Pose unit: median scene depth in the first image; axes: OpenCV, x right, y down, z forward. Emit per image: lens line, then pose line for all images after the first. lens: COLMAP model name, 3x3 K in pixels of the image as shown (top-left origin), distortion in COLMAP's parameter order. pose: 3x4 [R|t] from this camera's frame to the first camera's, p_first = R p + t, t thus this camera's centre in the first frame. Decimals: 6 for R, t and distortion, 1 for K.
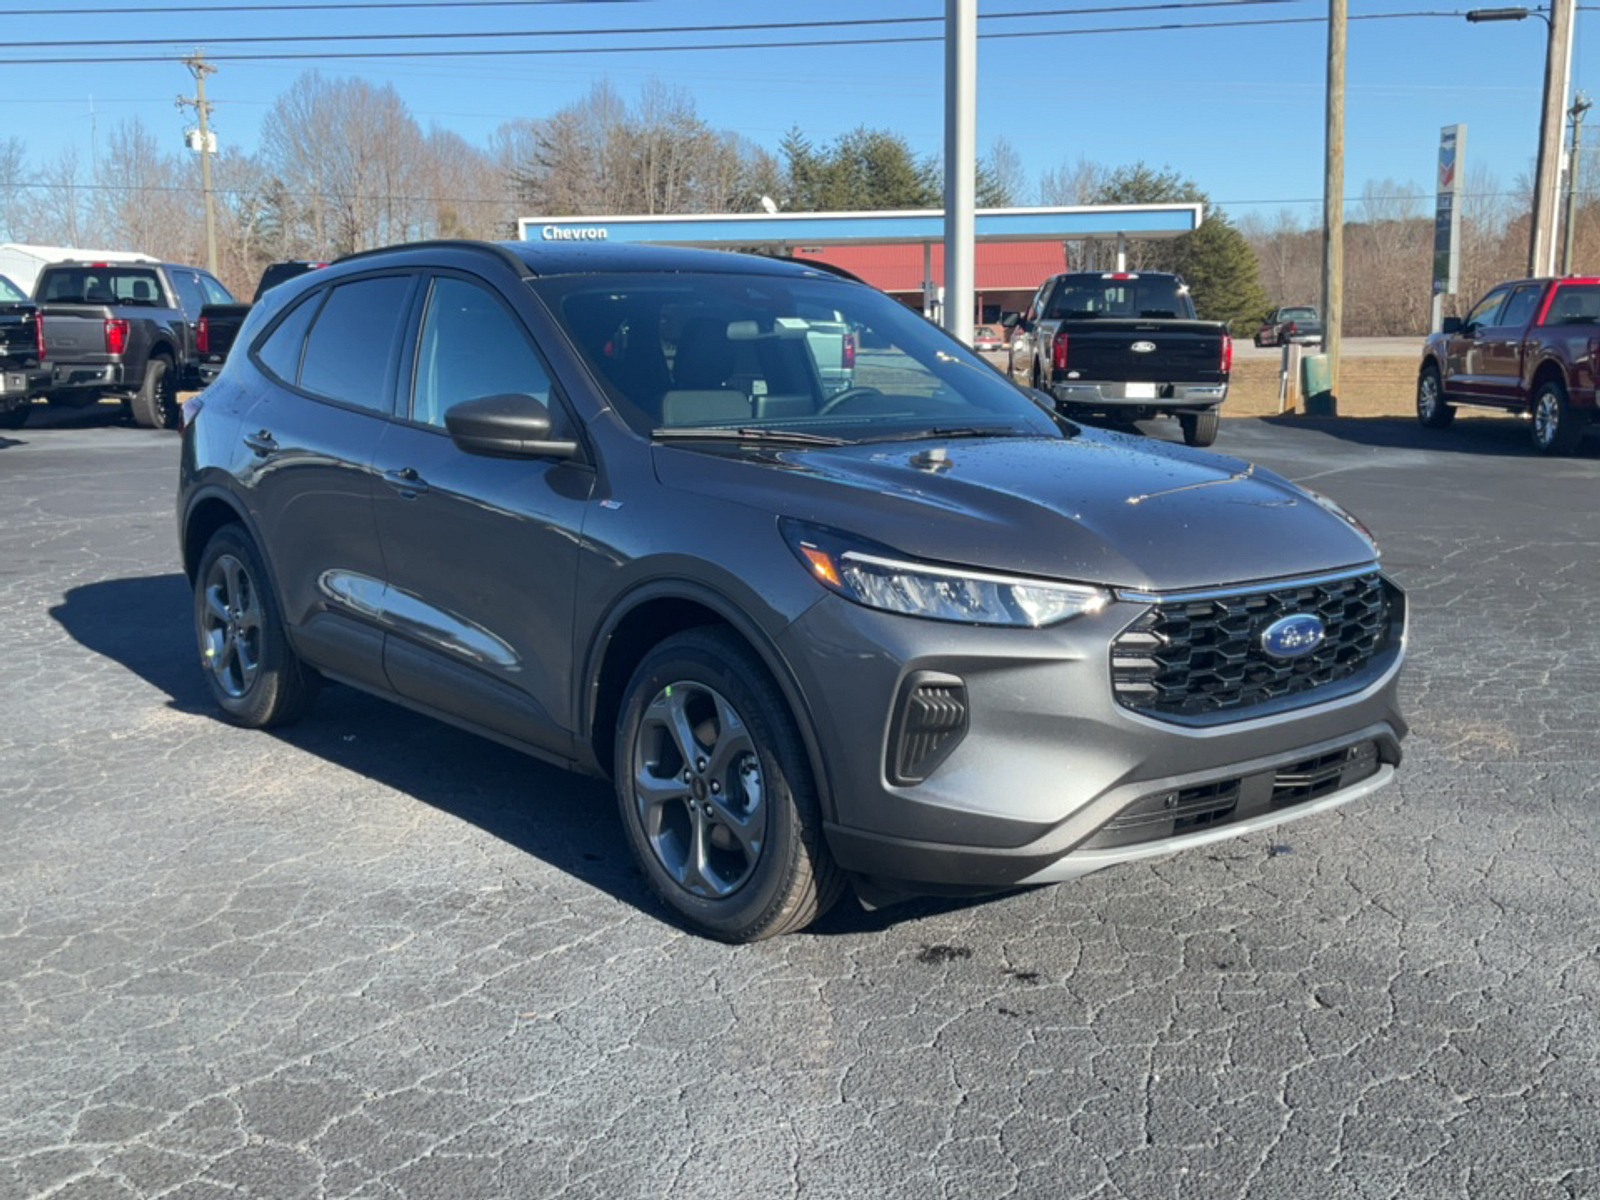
lens RADIAL K [[1658.8, 0, 800.0], [0, 1658.8, 600.0], [0, 0, 1]] dist [0.118193, -0.301820]
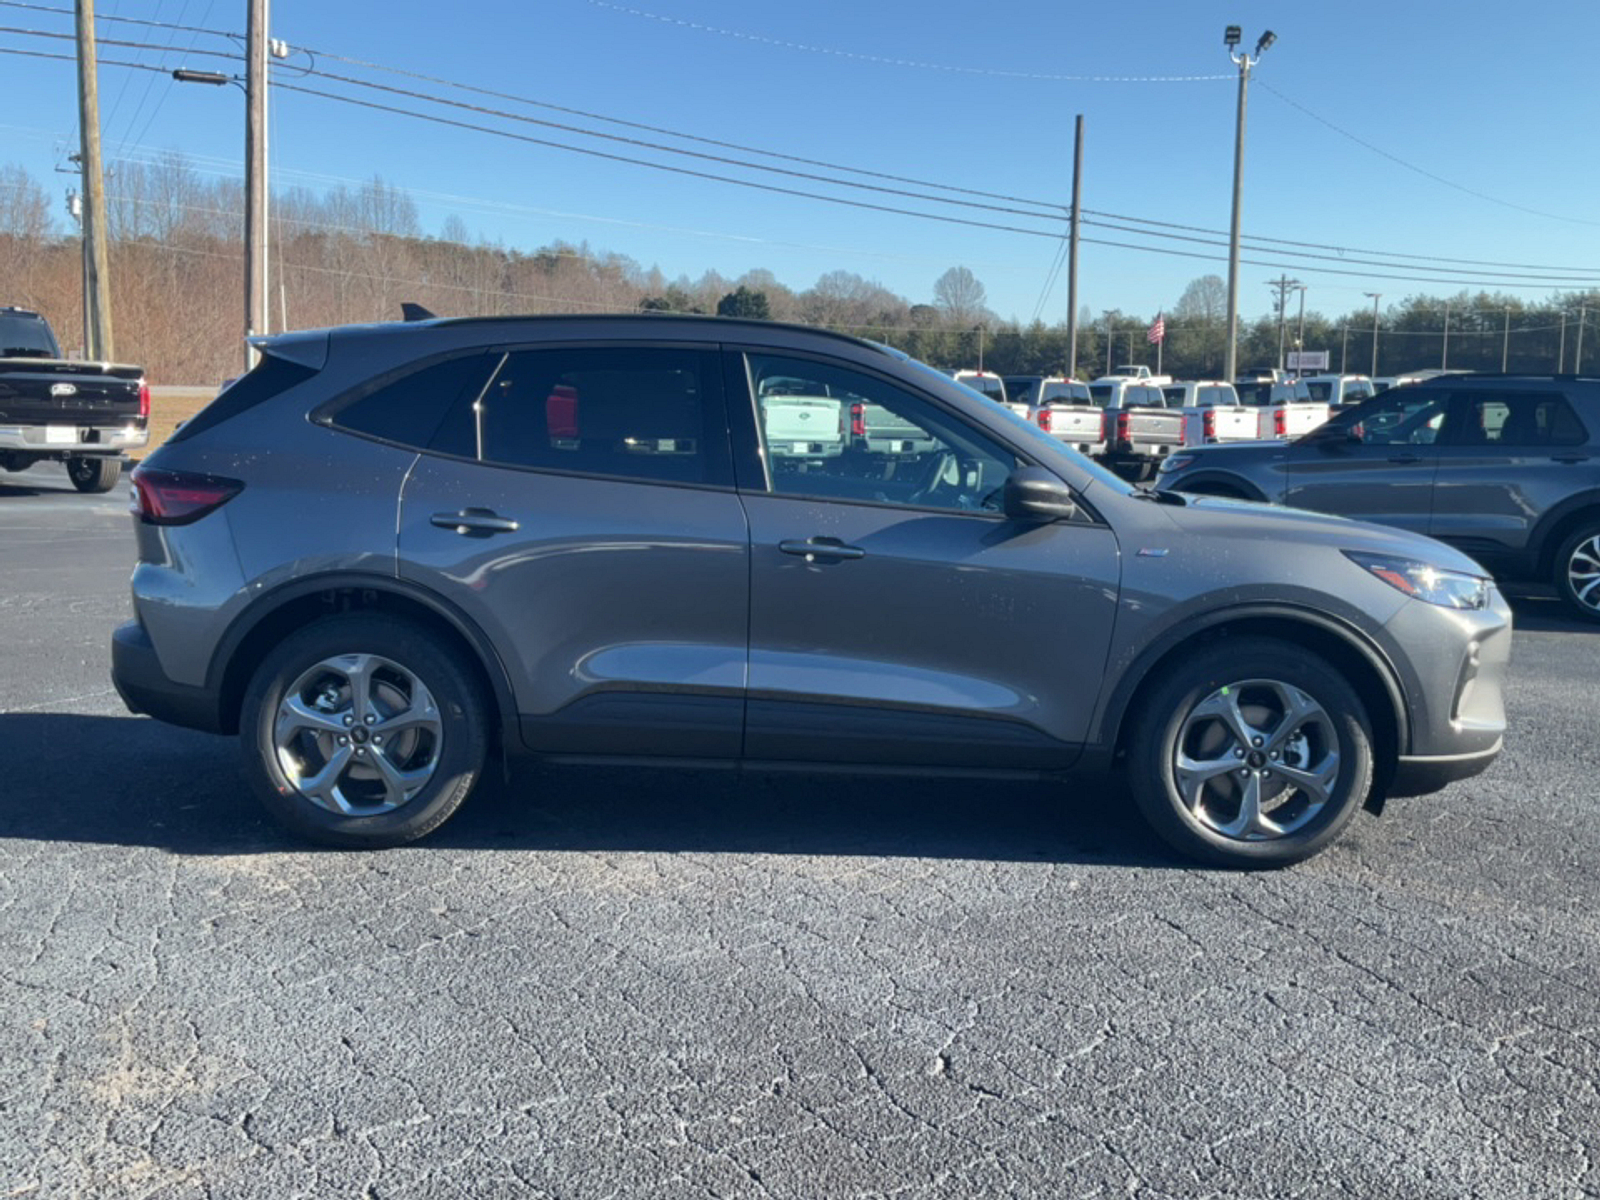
lens RADIAL K [[1658.8, 0, 800.0], [0, 1658.8, 600.0], [0, 0, 1]] dist [0.118193, -0.301820]
pose [[0.615408, -0.076240, 0.784513, -0.287044], [0.093083, 0.995376, 0.023714, -0.017121], [-0.782693, 0.058431, 0.619659, 0.097786]]
